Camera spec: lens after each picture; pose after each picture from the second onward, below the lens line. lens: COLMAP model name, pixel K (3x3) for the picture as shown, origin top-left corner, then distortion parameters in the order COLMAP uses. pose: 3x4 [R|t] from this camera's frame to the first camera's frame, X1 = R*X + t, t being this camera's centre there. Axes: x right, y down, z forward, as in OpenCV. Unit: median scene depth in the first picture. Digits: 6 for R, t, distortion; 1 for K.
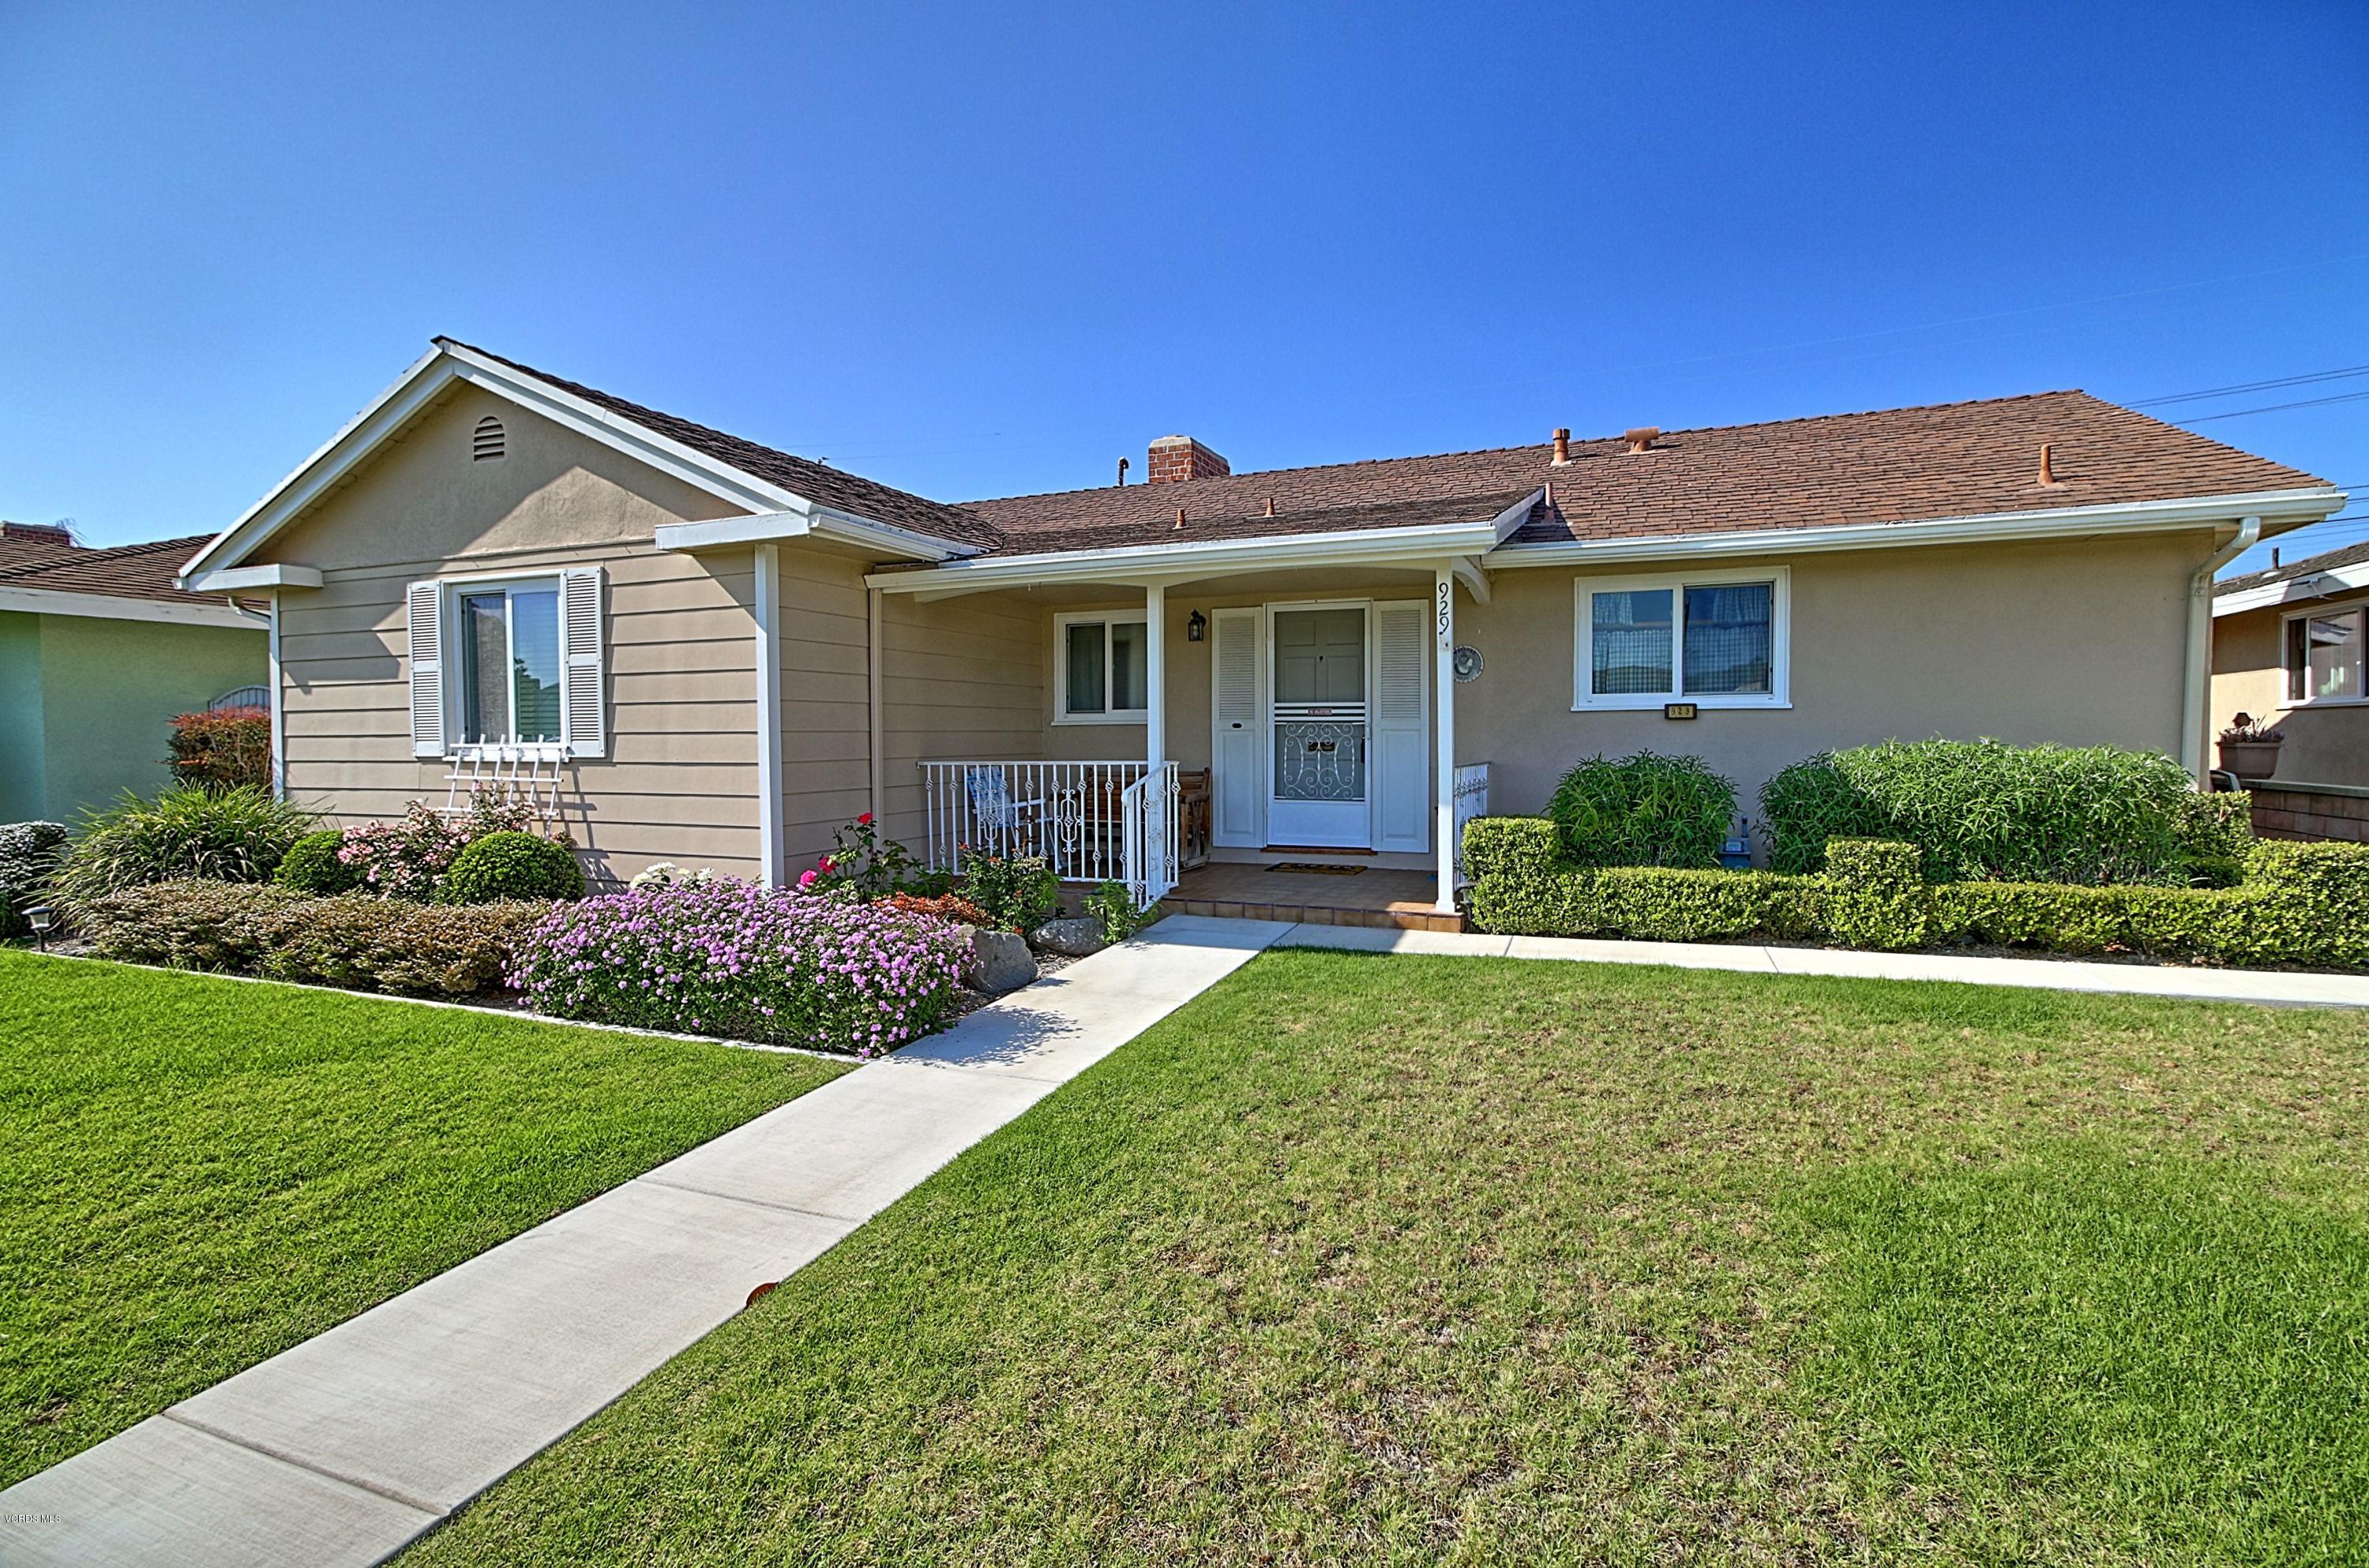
lens RADIAL K [[1106.5, 0, 1174.4], [0, 1106.5, 774.9], [0, 0, 1]] dist [0.006512, -0.000050]
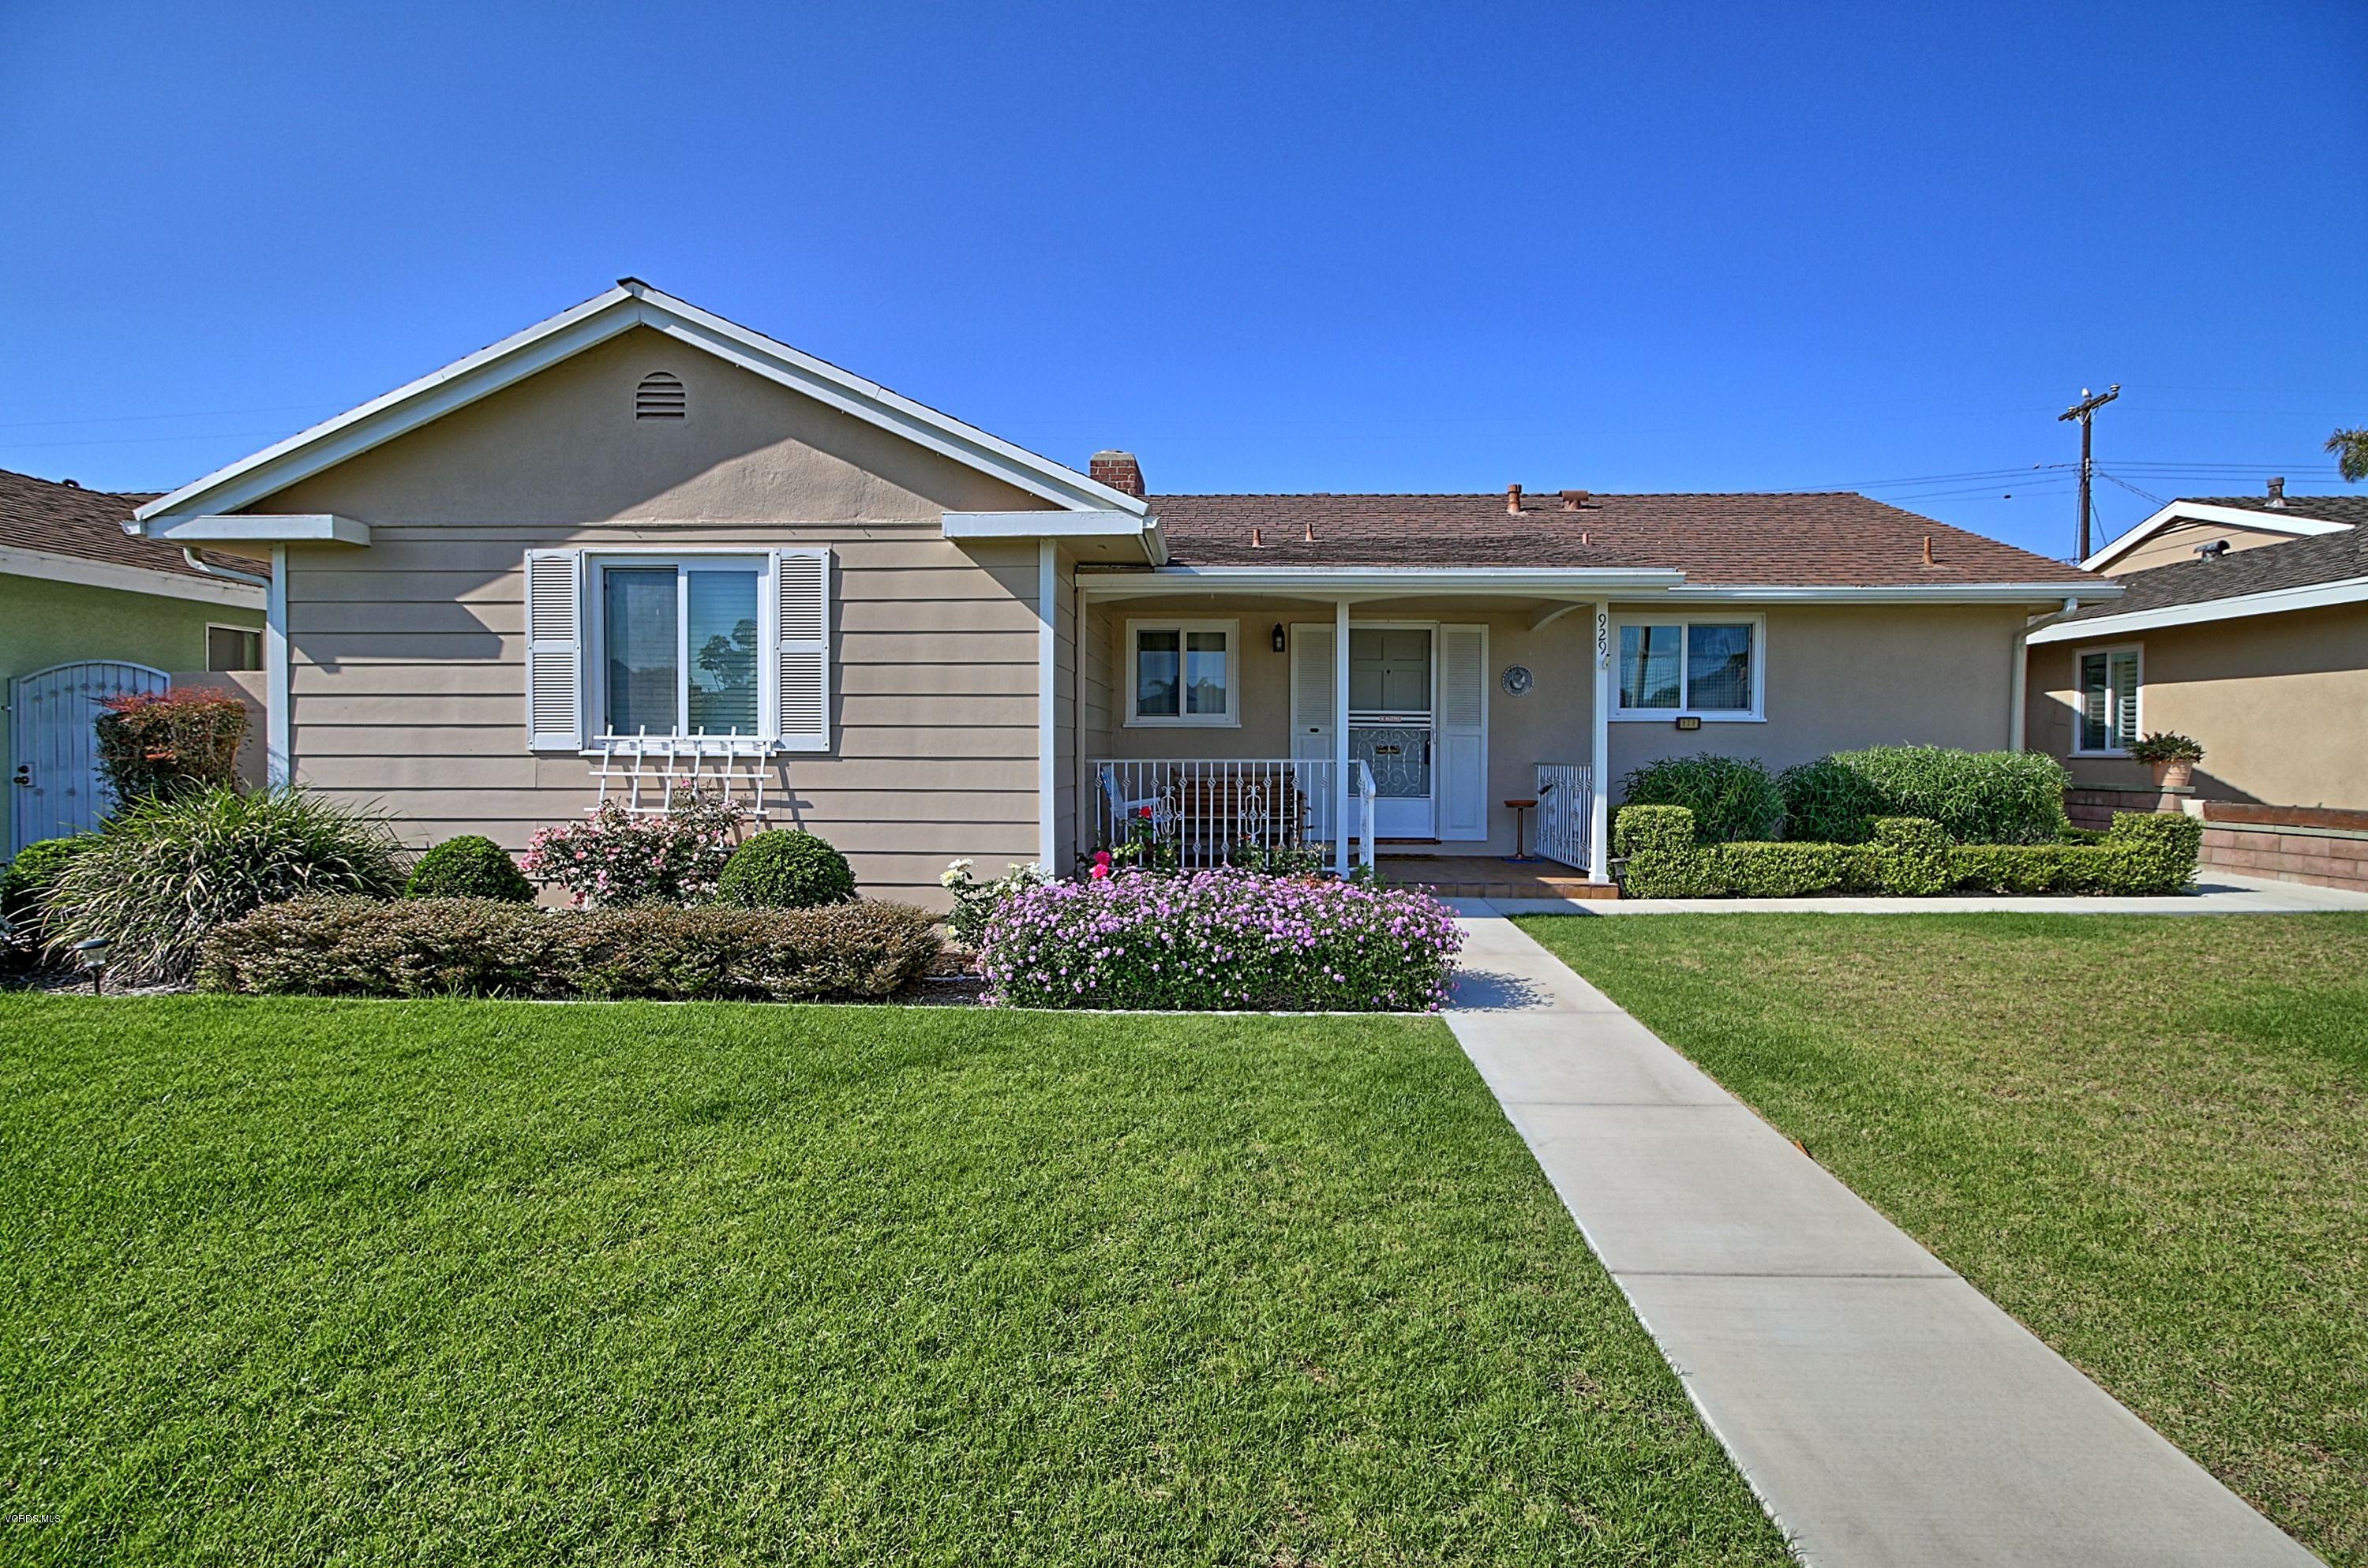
lens RADIAL K [[1106.0, 0, 1184.1], [0, 1106.0, 778.1], [0, 0, 1]] dist [0.006512, -0.000050]
pose [[0.938286, -0.000035, 0.345860, -0.562856], [0.003291, 0.999956, -0.008829, 0.016157], [-0.345845, 0.009423, 0.938244, 0.016582]]
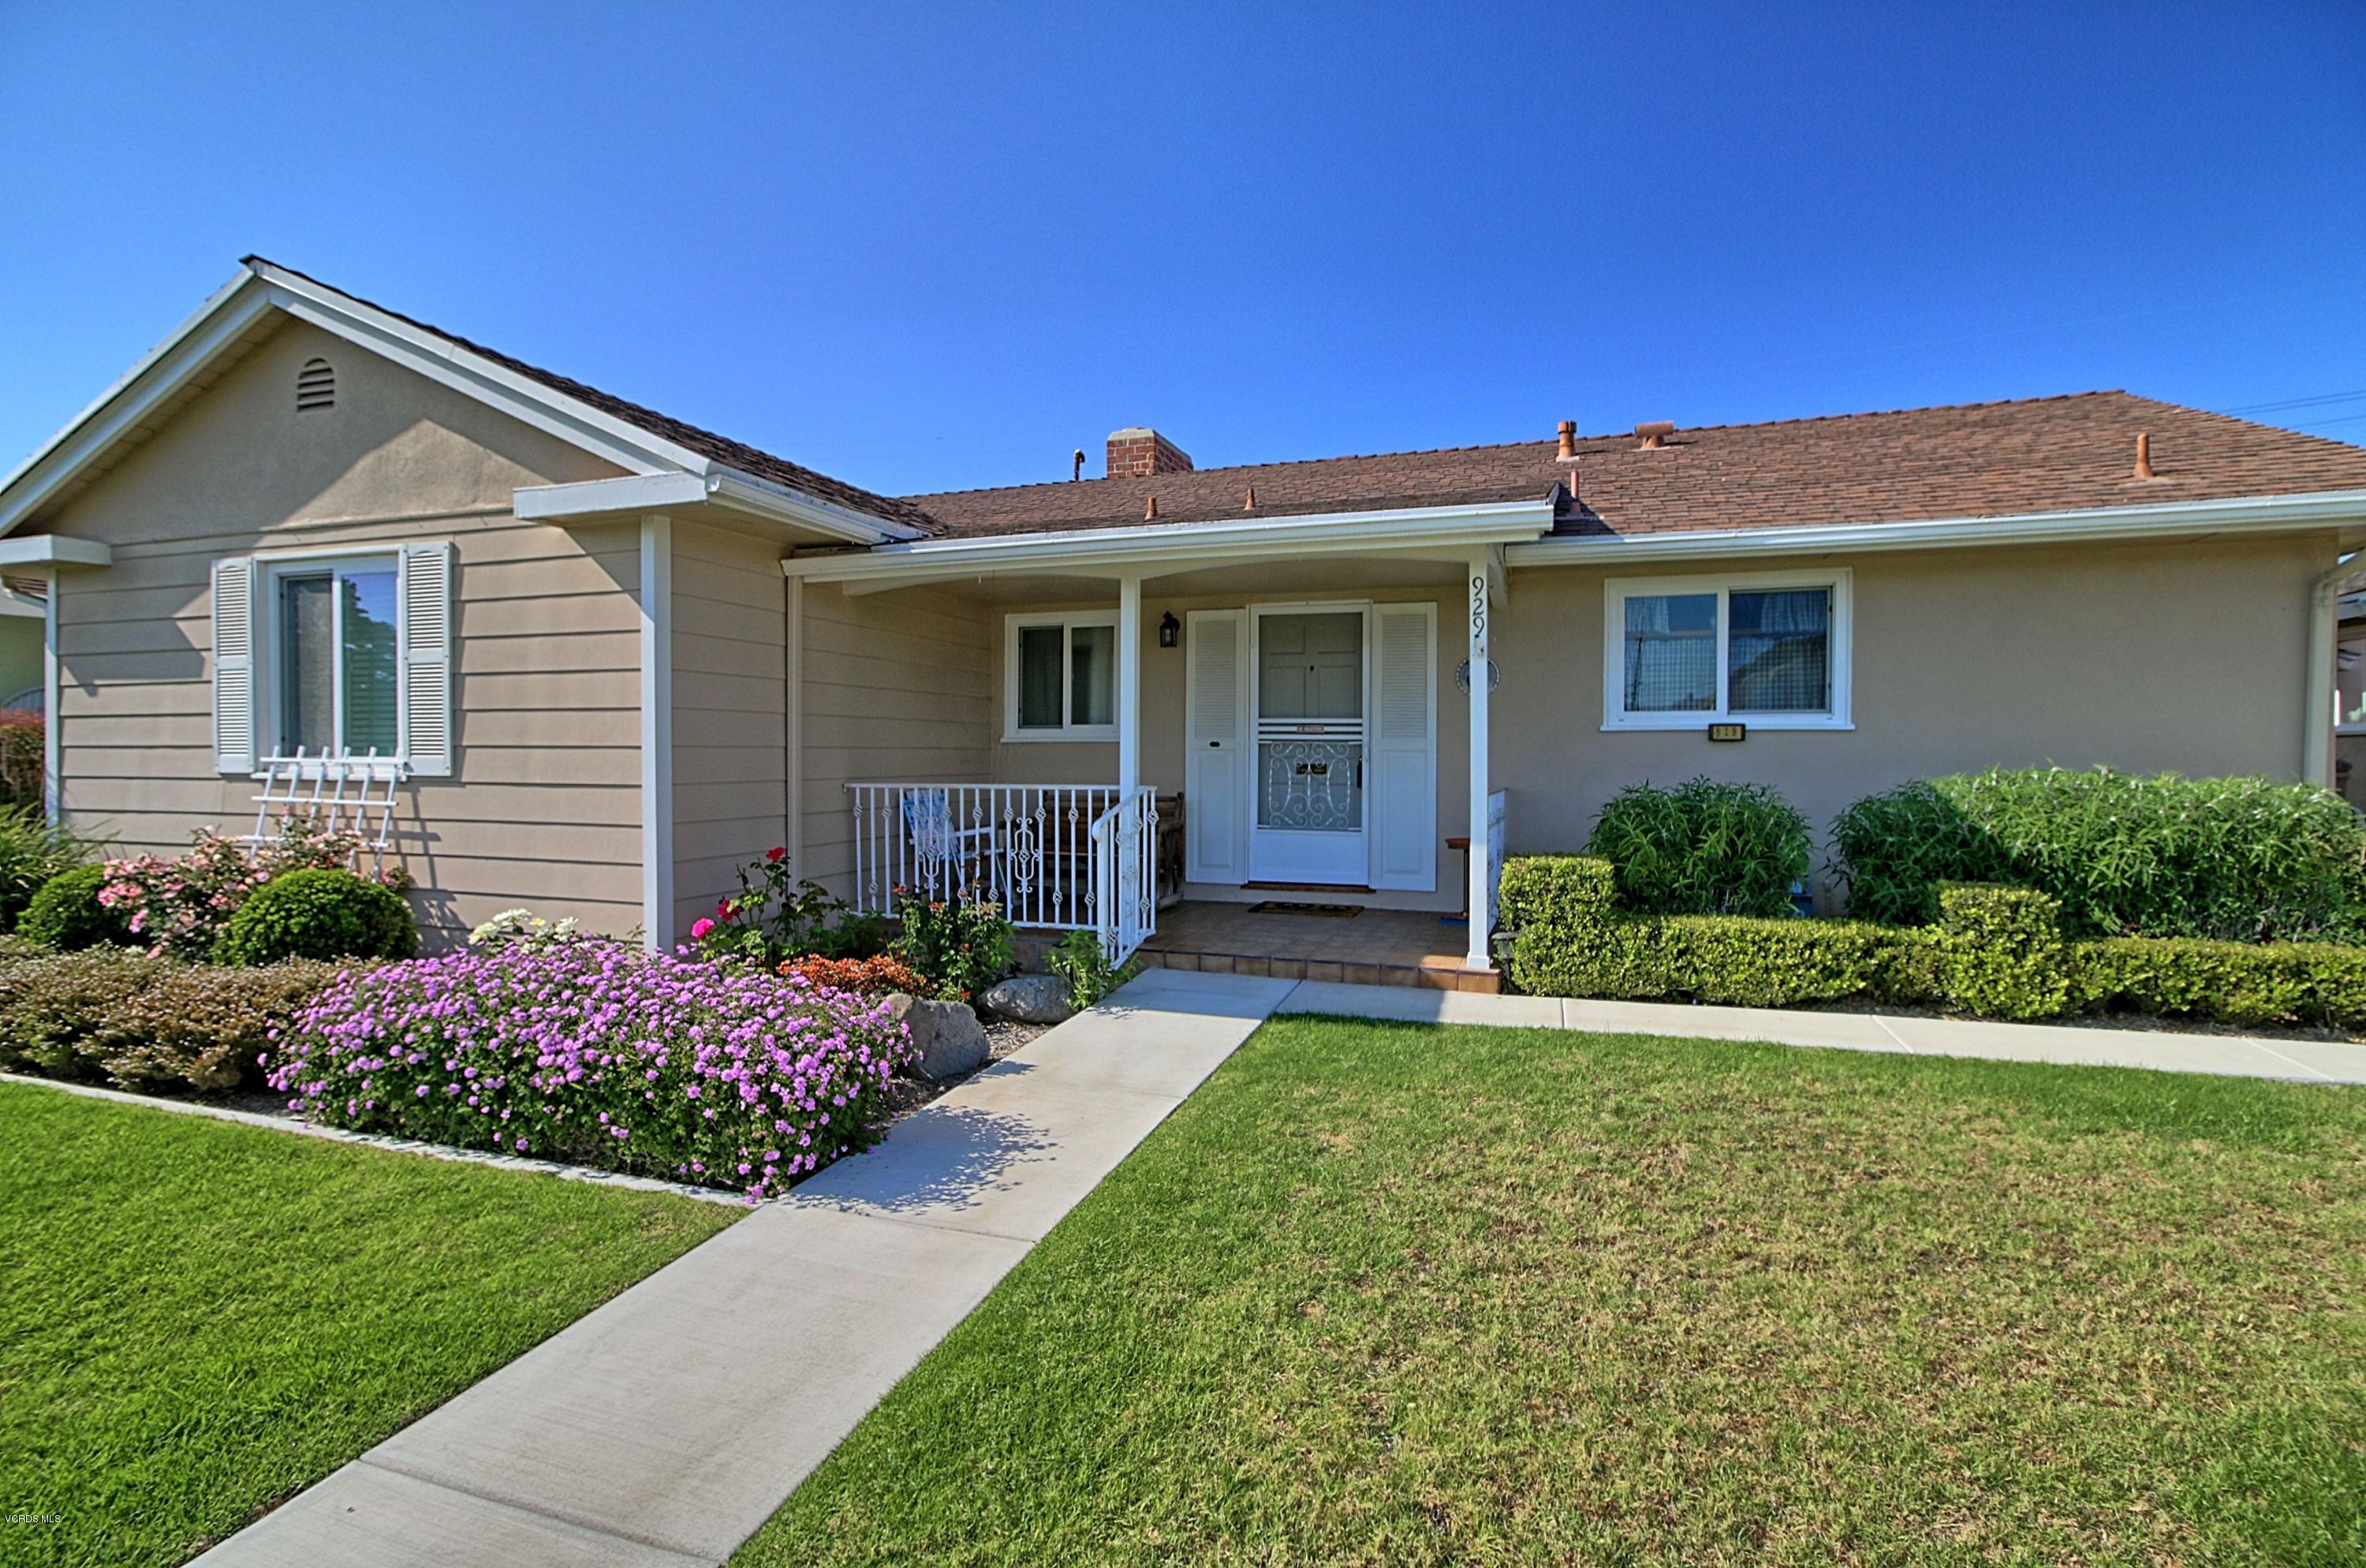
lens RADIAL K [[1105.3, 0, 1173.5], [0, 1105.3, 773.9], [0, 0, 1]] dist [0.006512, -0.000050]
pose [[0.998478, 0.007544, 0.054633, -0.030511], [-0.006588, 0.999822, -0.017652, -0.006532], [-0.054757, 0.017265, 0.998350, 0.162510]]
